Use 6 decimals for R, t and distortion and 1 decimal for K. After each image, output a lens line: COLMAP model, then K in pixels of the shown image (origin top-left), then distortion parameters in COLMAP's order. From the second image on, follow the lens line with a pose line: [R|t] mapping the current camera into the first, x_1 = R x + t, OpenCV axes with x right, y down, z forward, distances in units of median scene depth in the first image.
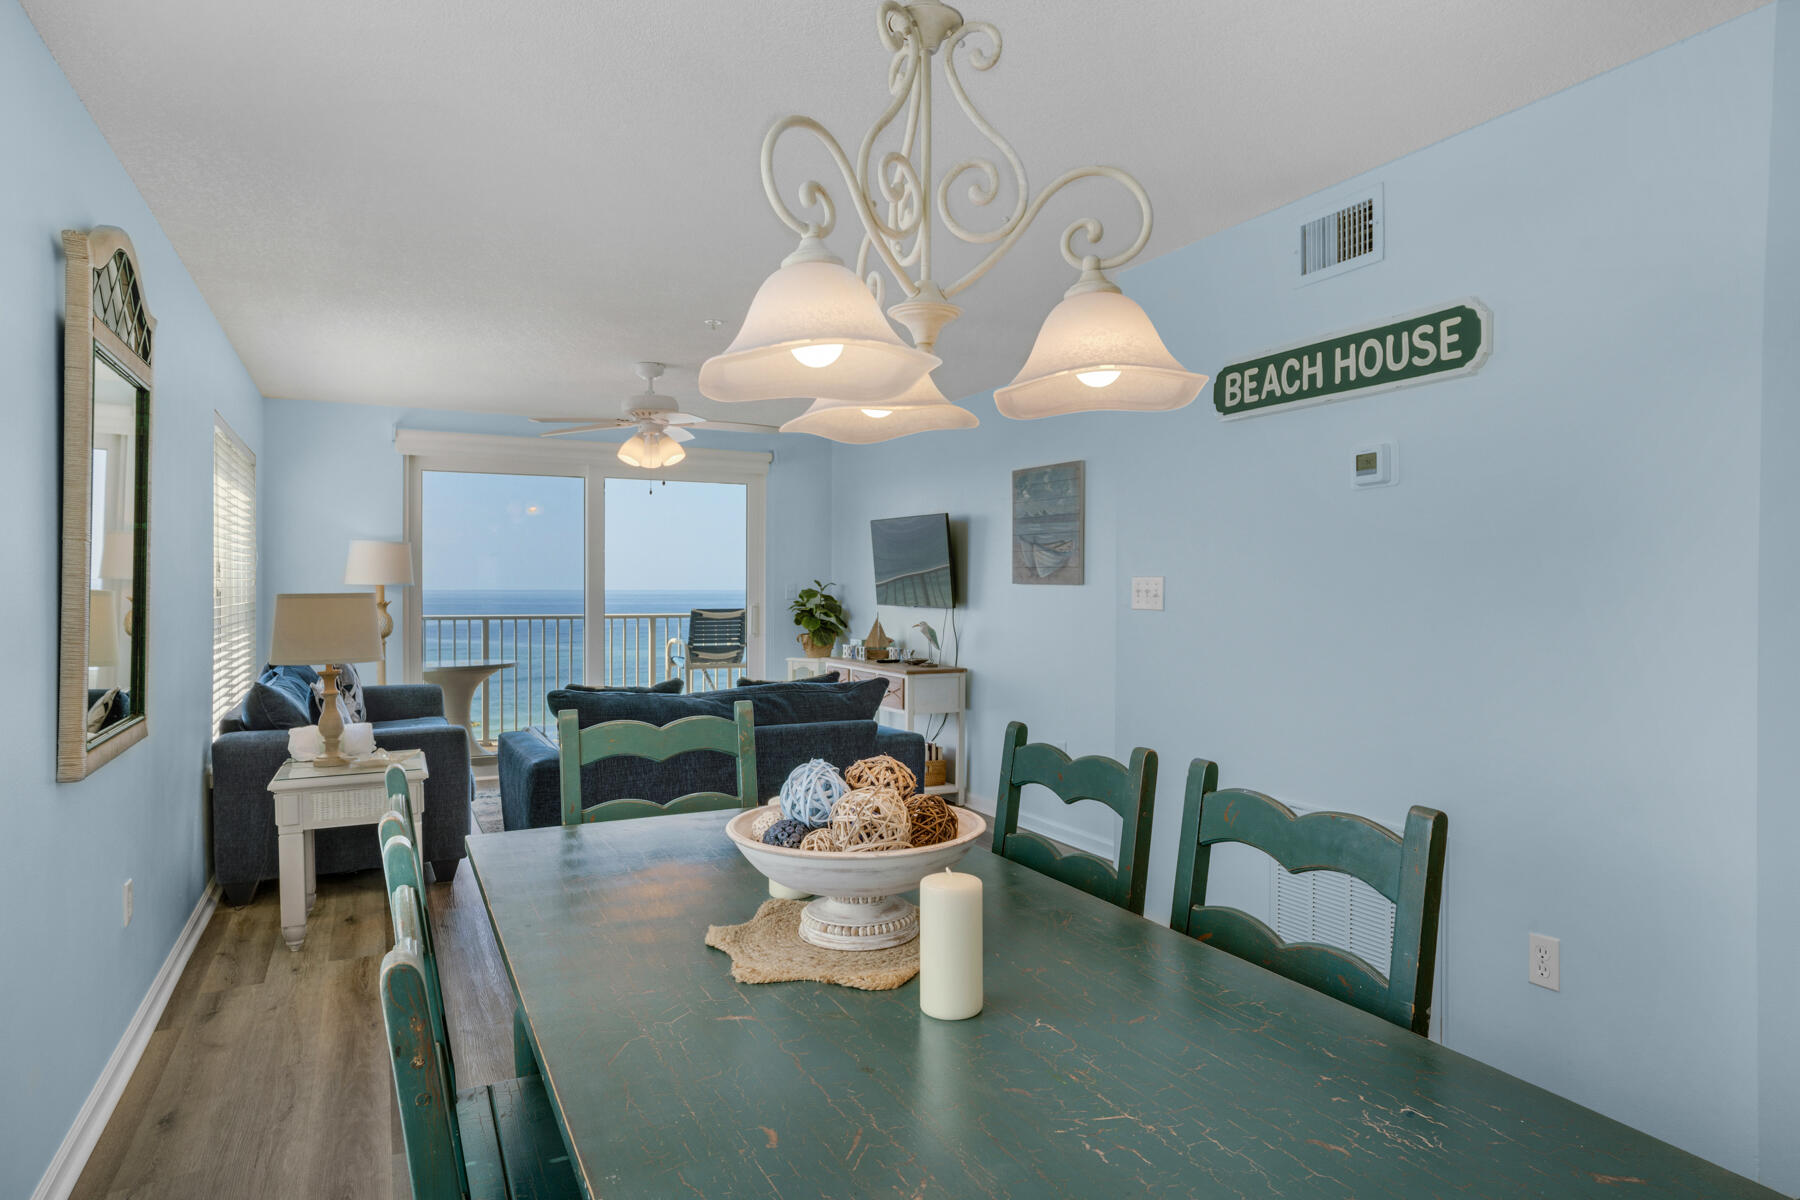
lens RADIAL K [[1074.8, 0, 897.0], [0, 1074.8, 585.1], [0, 0, 1]] dist [-0.043096, -0.000369]
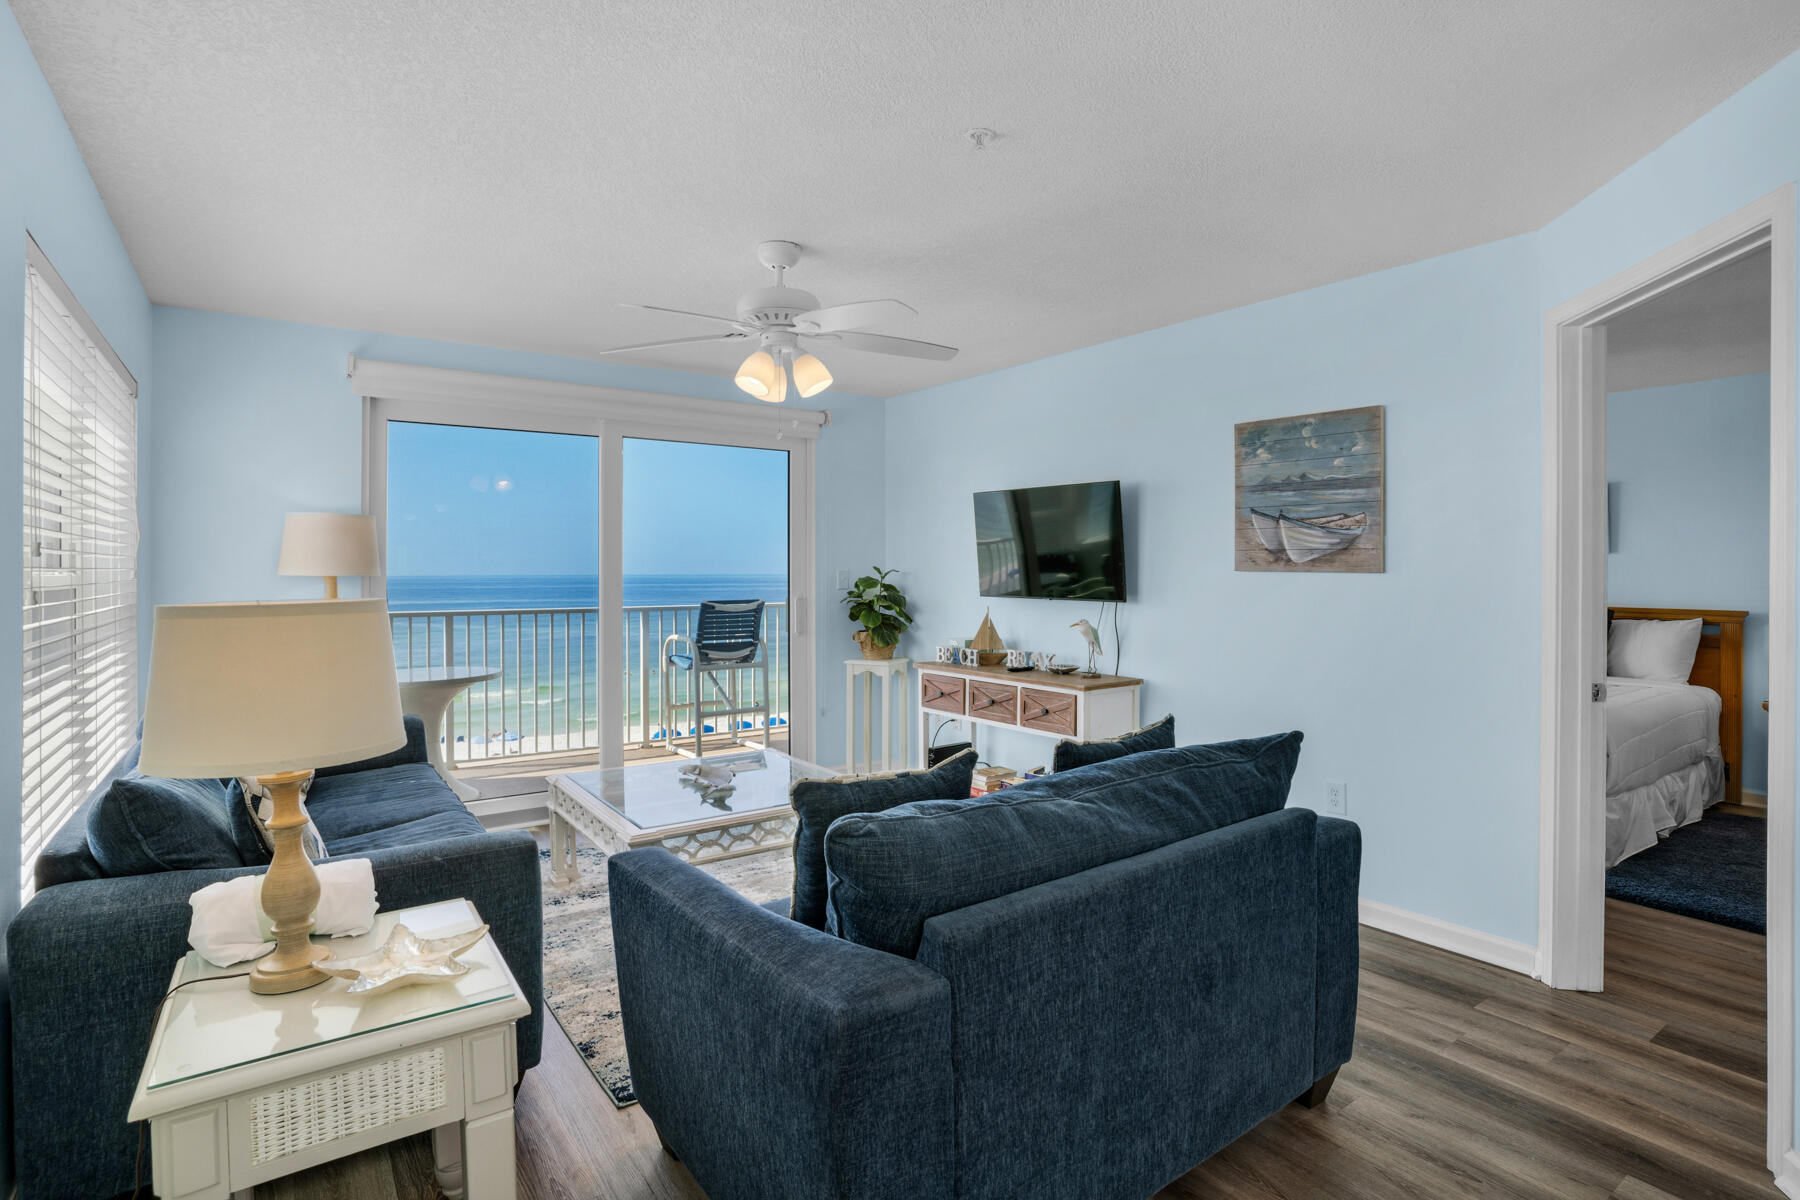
lens RADIAL K [[912.7, 0, 901.6], [0, 912.7, 565.3], [0, 0, 1]] dist [-0.068343, 0.020288]
pose [[0.987912, -0.002186, 0.155003, -0.309890], [0.002963, 0.999984, -0.004778, -0.004407], [-0.154991, 0.005179, 0.987902, 0.544852]]
